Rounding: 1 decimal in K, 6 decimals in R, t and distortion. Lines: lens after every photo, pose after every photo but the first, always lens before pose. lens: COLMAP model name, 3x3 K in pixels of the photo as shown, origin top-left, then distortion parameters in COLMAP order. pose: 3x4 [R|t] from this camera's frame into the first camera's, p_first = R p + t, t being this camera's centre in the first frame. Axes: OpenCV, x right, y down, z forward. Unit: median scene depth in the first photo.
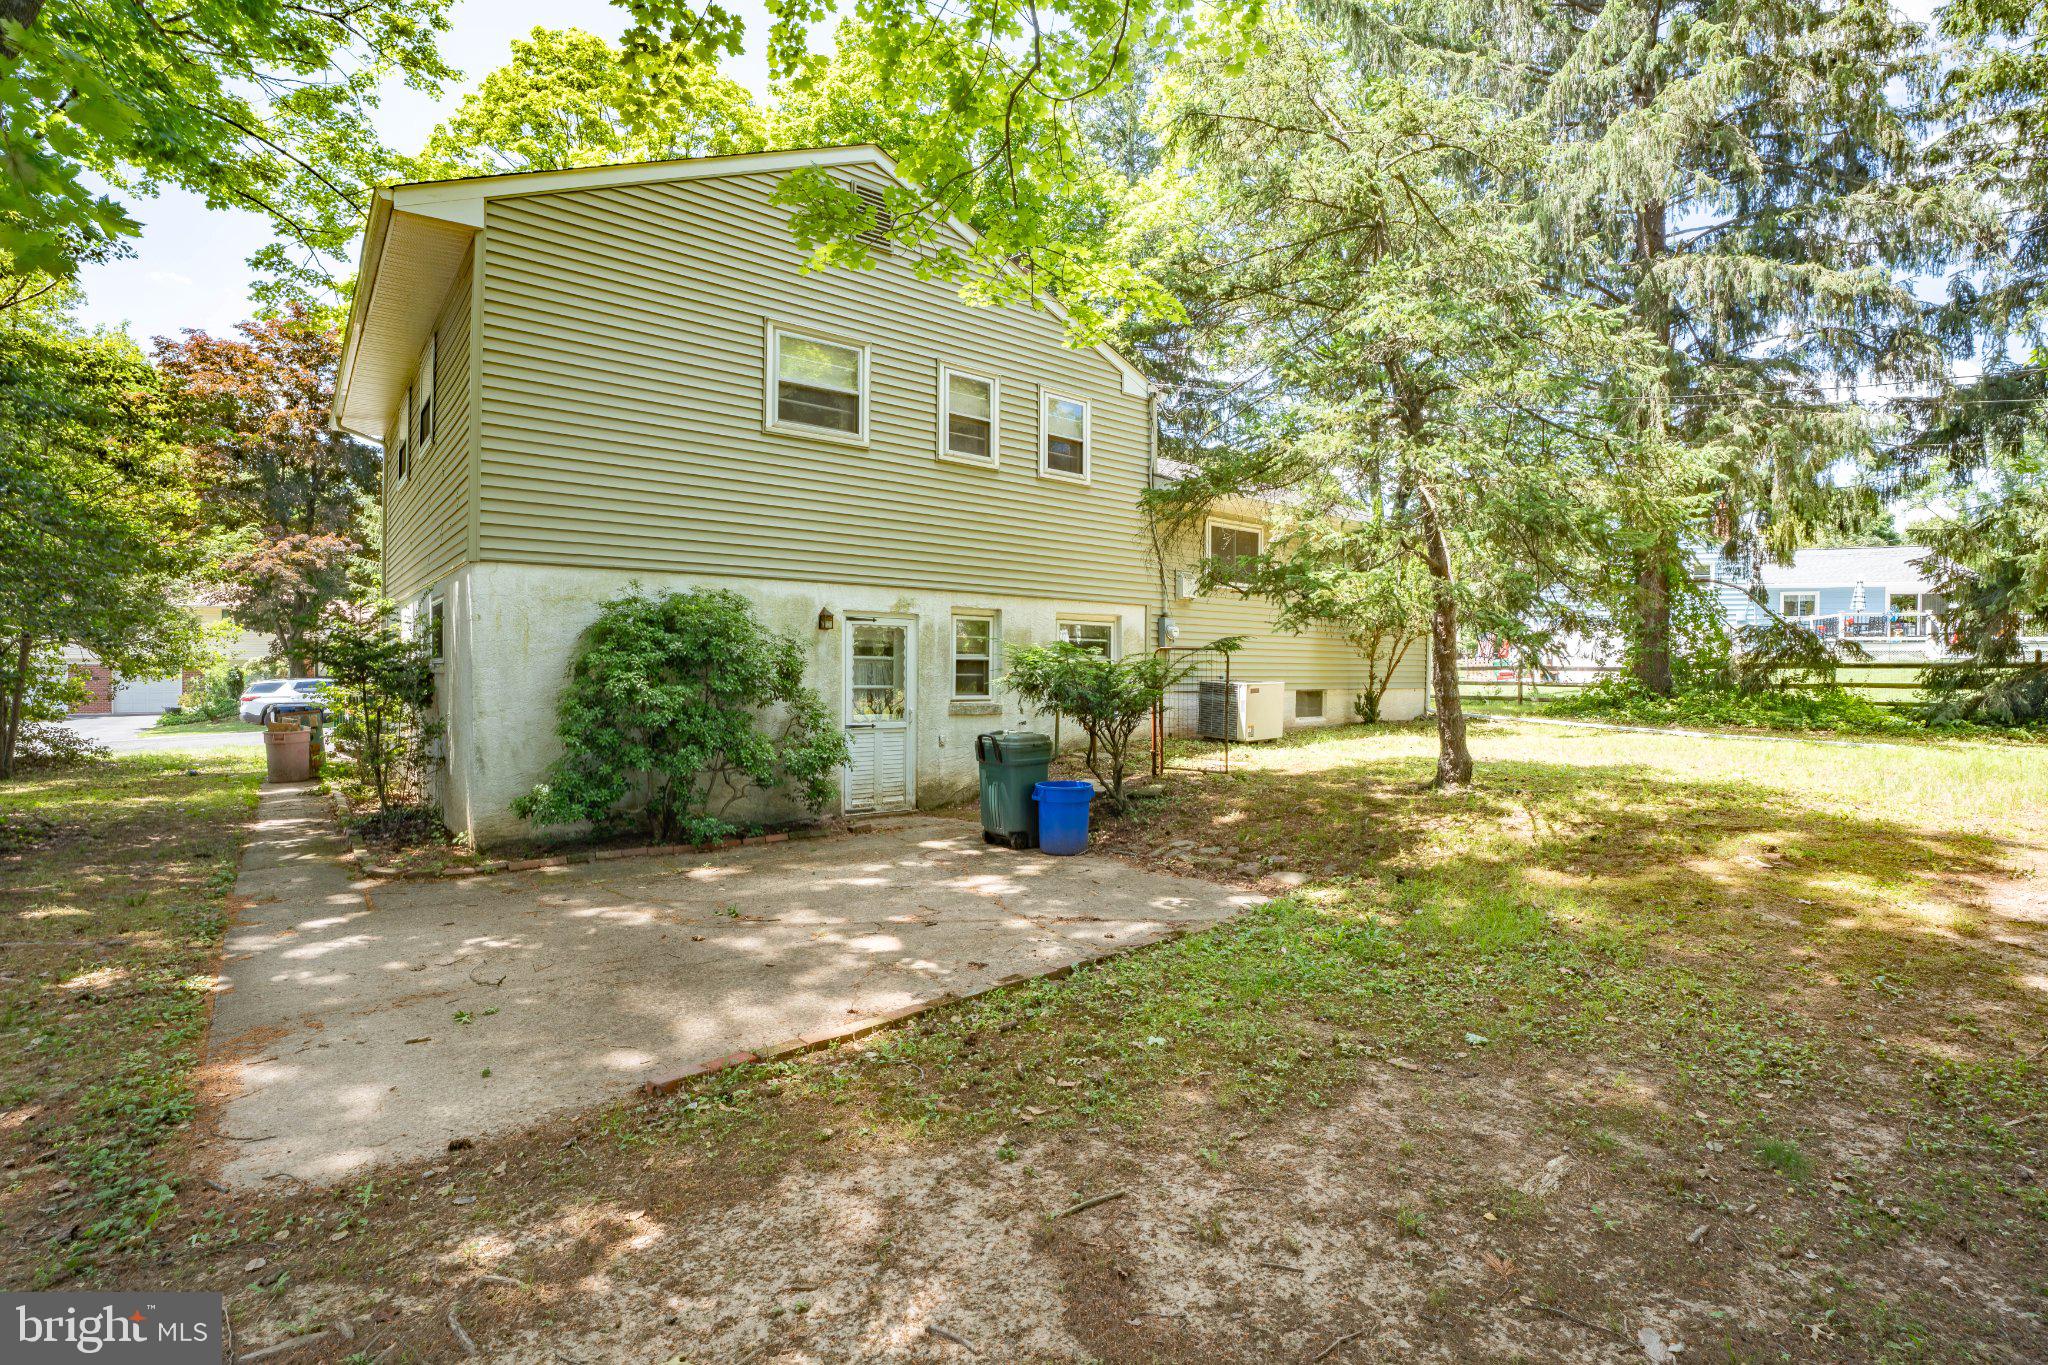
lens RADIAL K [[947.2, 0, 1024.0], [0, 947.2, 682.5], [0, 0, 1]] dist [-0.069686, 0.020333]
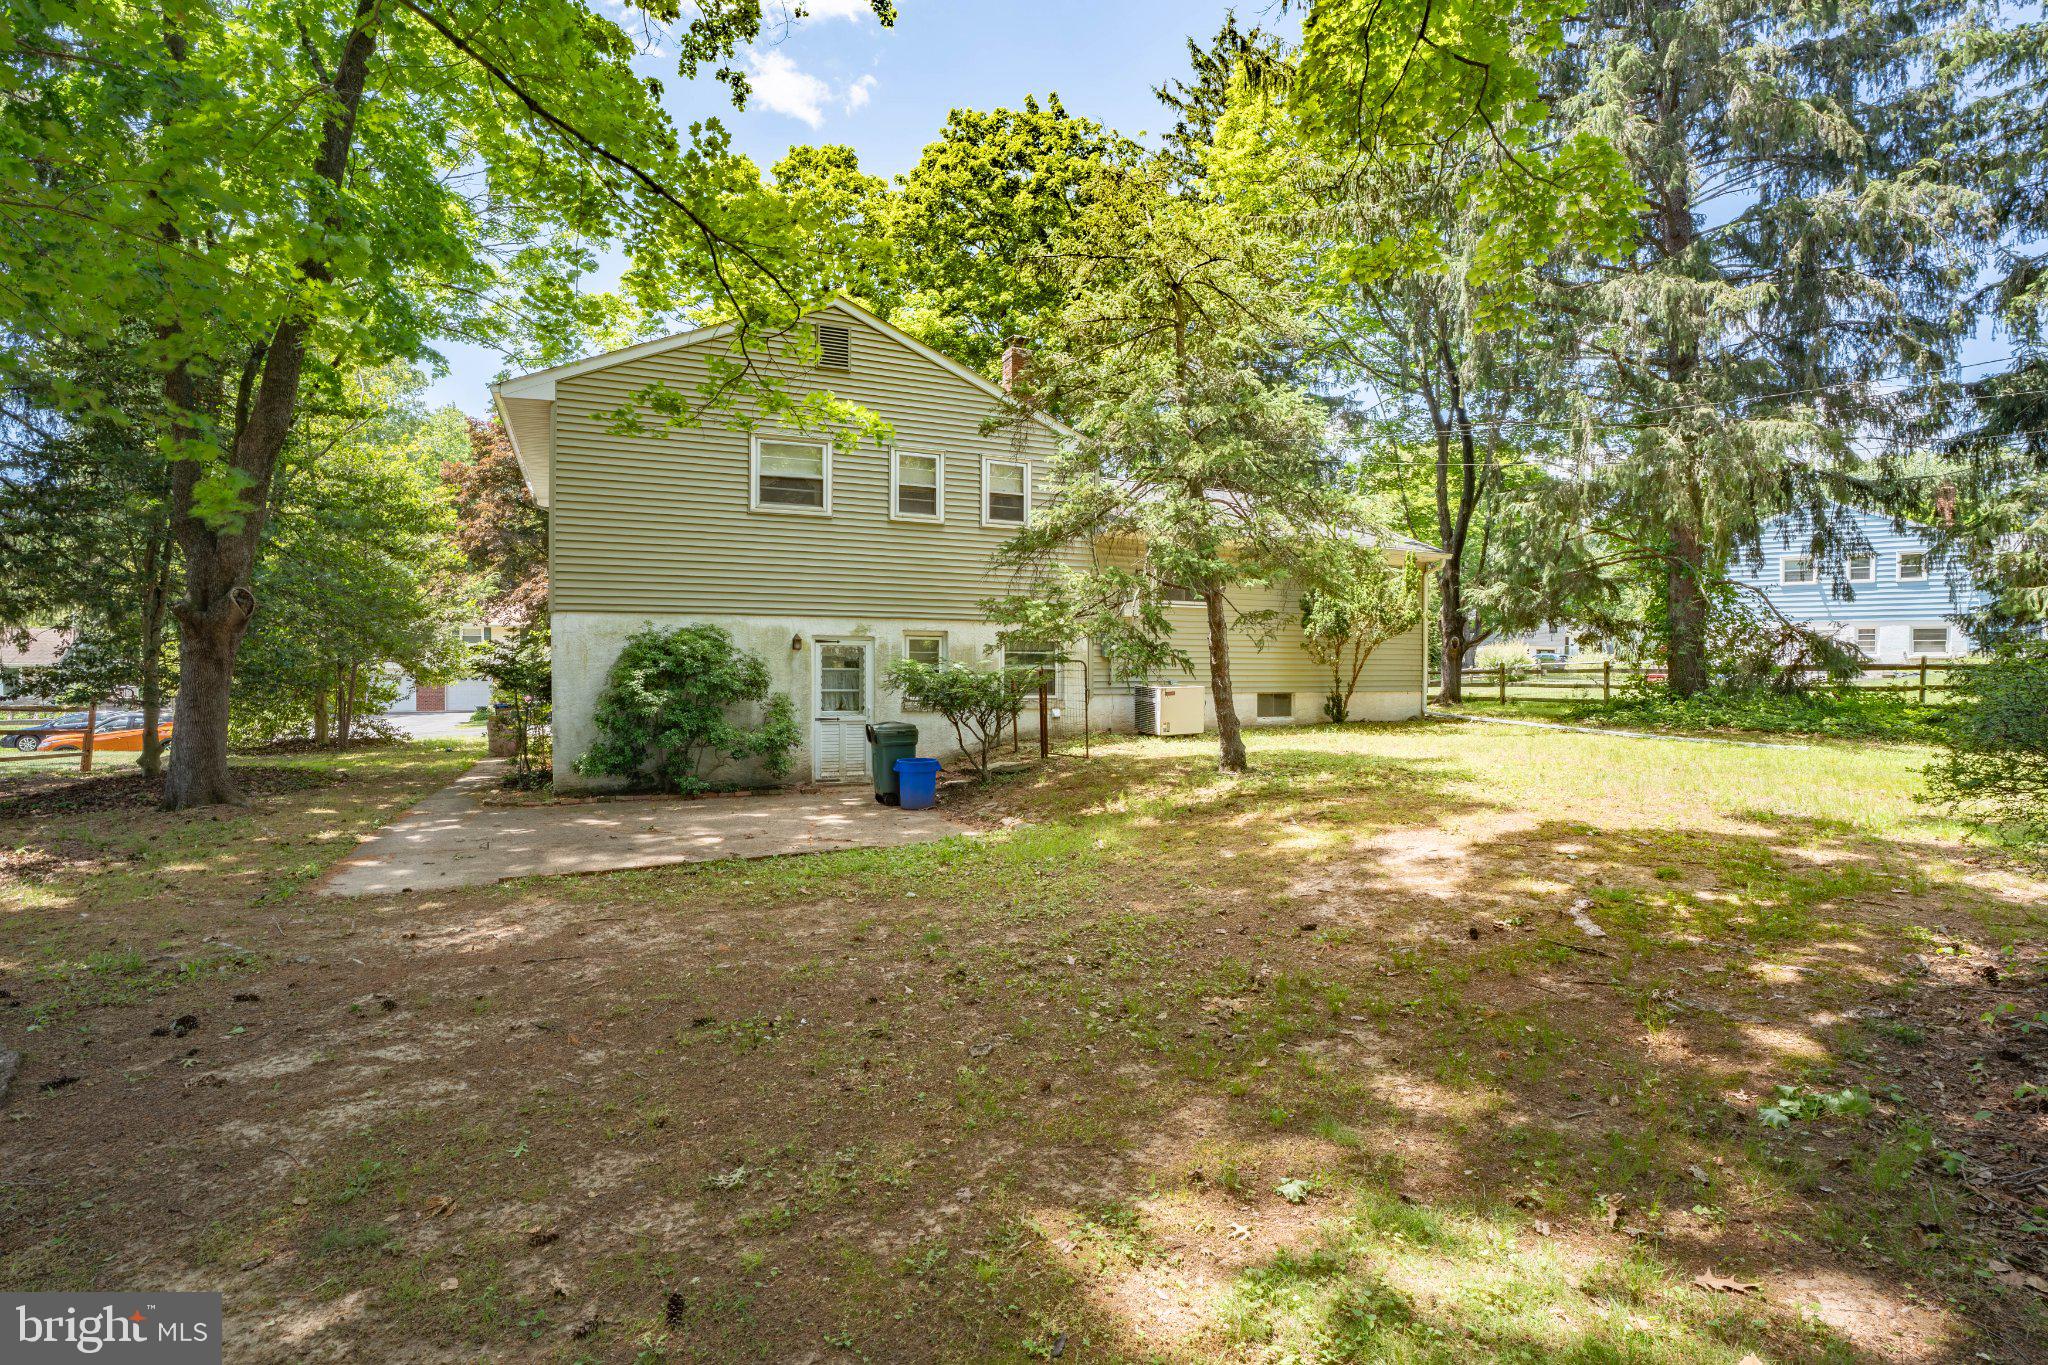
lens RADIAL K [[947.2, 0, 1024.0], [0, 947.2, 682.5], [0, 0, 1]] dist [-0.069686, 0.020333]
pose [[0.968177, -0.002445, -0.250255, 0.453046], [0.001760, 0.999994, -0.002962, -0.002533], [0.250261, 0.002427, 0.968175, -0.262166]]
